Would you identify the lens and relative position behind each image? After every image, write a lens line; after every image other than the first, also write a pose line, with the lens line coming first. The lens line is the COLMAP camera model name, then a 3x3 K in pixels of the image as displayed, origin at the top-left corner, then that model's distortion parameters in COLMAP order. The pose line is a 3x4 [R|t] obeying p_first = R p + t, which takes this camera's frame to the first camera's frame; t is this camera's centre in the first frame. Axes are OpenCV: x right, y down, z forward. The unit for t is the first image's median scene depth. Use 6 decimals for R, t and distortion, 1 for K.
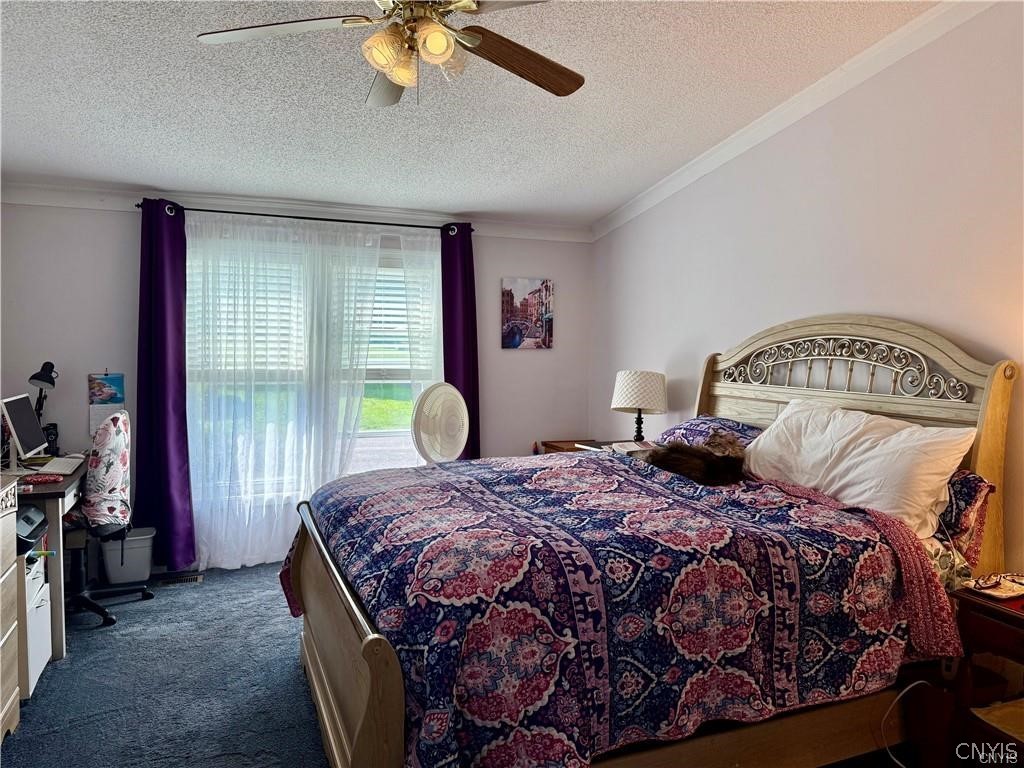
lens RADIAL K [[728.2, 0, 513.1], [0, 728.2, 387.8], [0, 0, 1]] dist [0.068595, -0.048099]
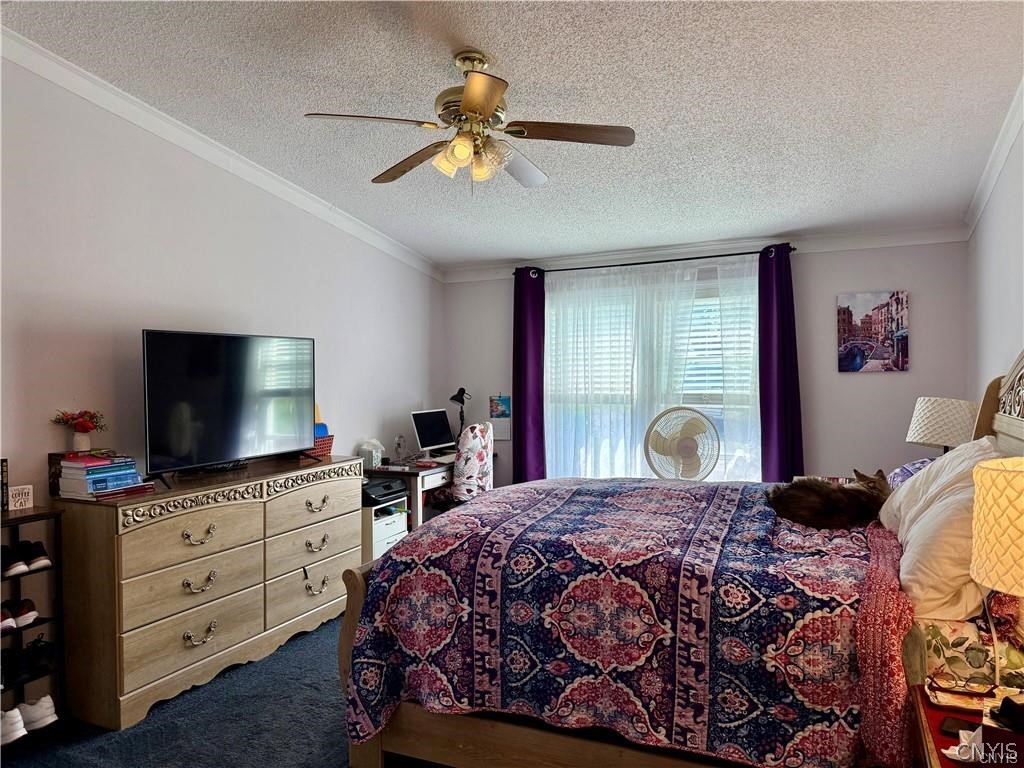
lens RADIAL K [[728.2, 0, 502.2], [0, 728.2, 388.6], [0, 0, 1]] dist [0.068595, -0.048099]
pose [[0.667514, -0.000579, -0.744597, 0.876857], [-0.024223, 0.999454, -0.022492, -0.004849], [0.744203, 0.033050, 0.667136, 0.159706]]
